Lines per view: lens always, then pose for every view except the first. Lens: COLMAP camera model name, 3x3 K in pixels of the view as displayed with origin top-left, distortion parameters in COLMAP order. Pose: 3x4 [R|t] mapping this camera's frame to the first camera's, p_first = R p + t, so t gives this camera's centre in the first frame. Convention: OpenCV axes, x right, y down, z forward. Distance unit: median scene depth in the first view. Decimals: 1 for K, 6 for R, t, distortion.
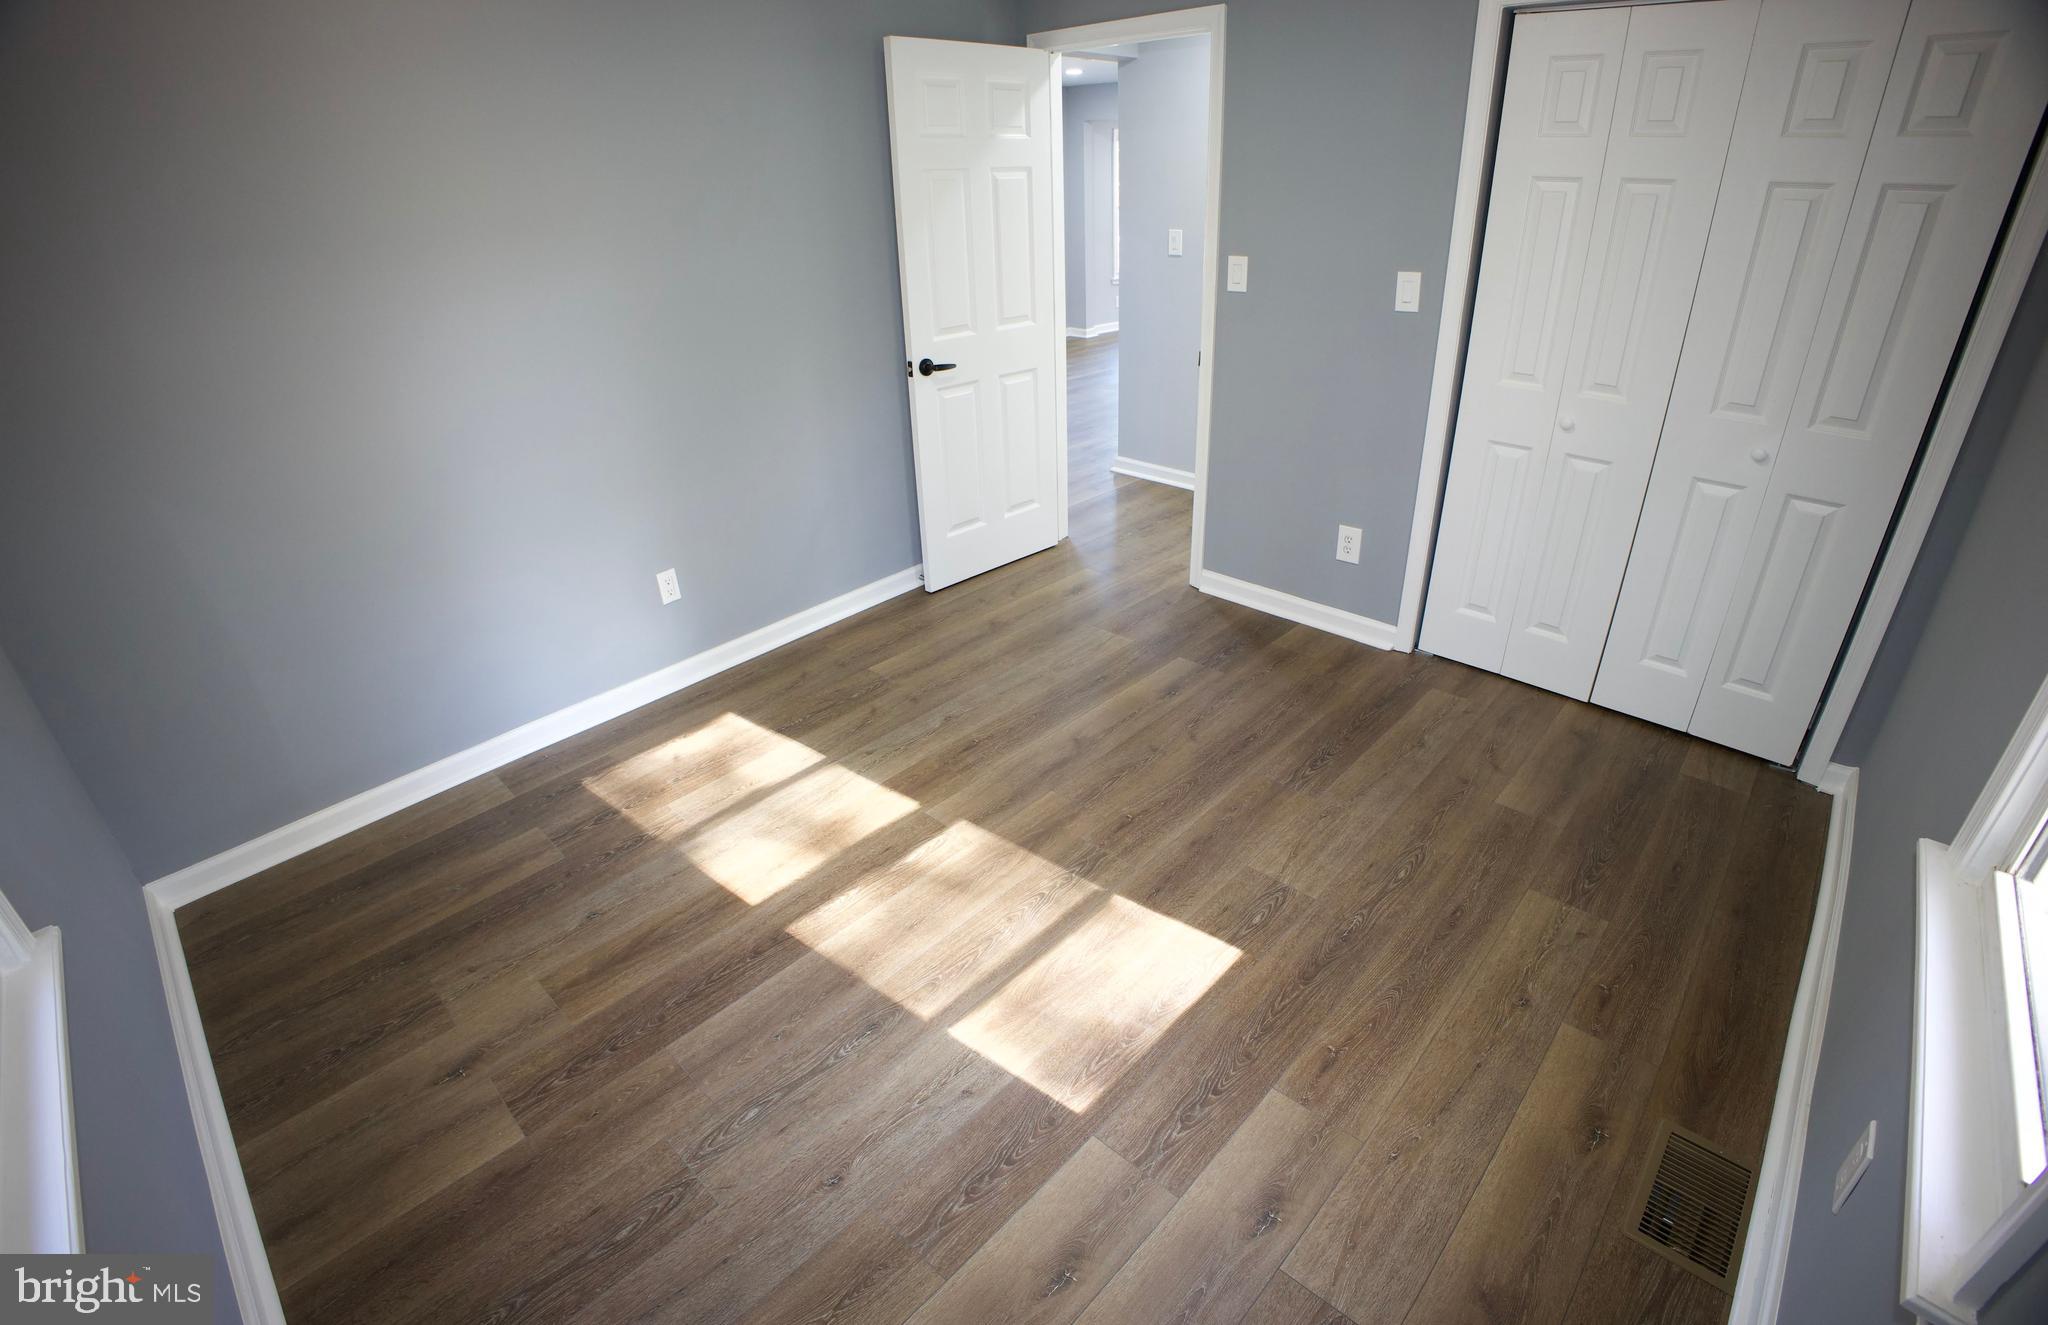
lens RADIAL K [[933.7, 0, 1024.0], [0, 933.7, 662.5], [0, 0, 1]] dist [-0.139842, 0.039768]
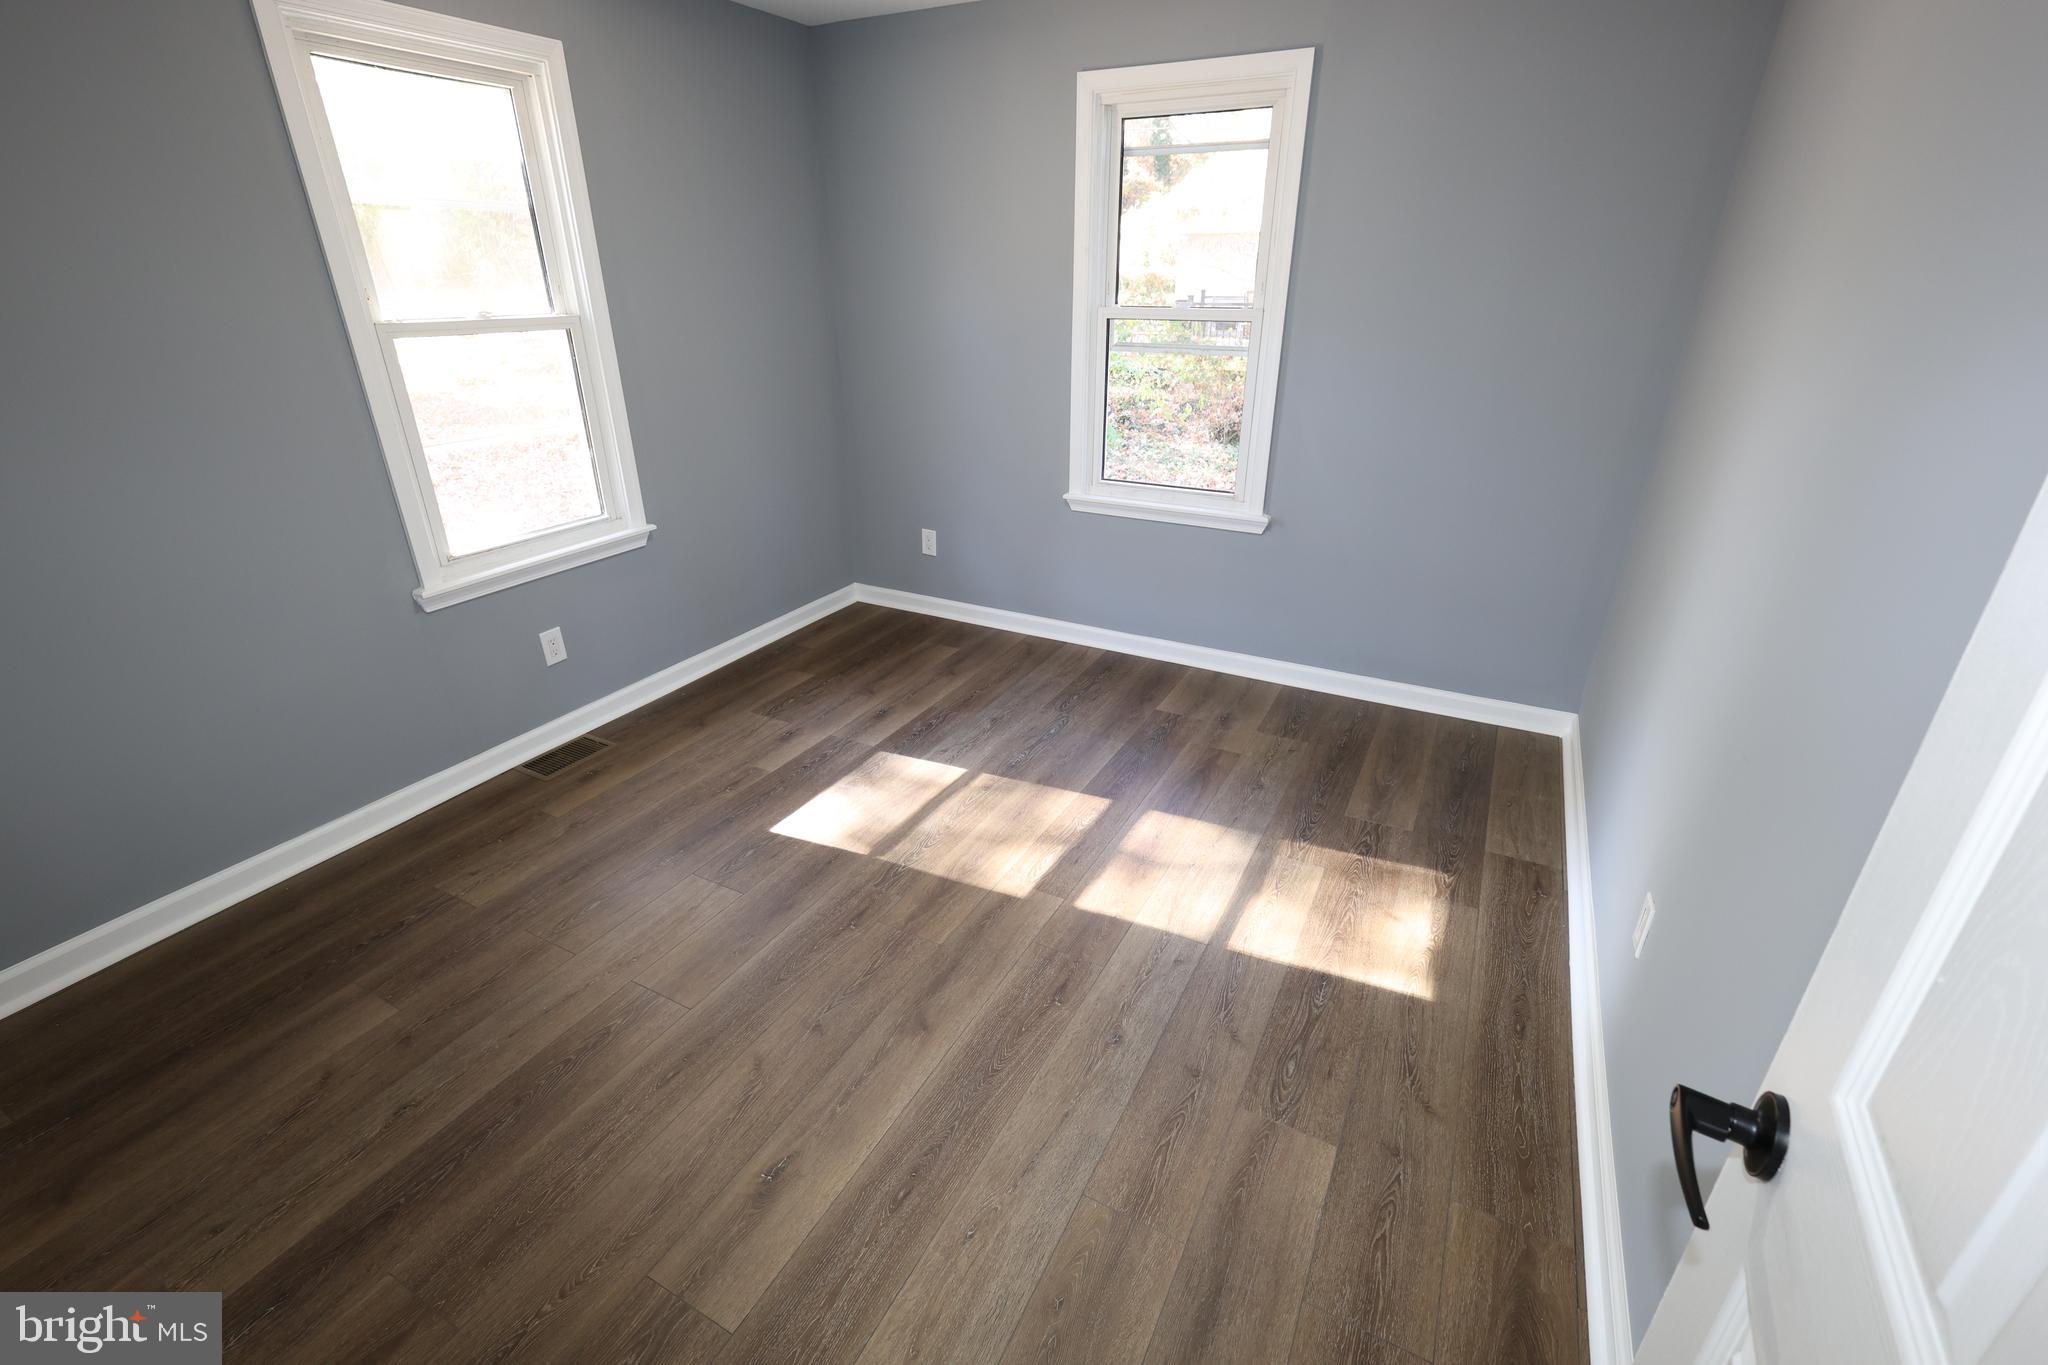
lens RADIAL K [[885.4, 0, 1021.8], [0, 885.4, 674.9], [0, 0, 1]] dist [0.008070, 0.000146]
pose [[-0.965645, 0.140108, -0.218859, 0.114967], [-0.089060, 0.612769, 0.785227, -0.762400], [0.244127, 0.777743, -0.579240, 1.441114]]
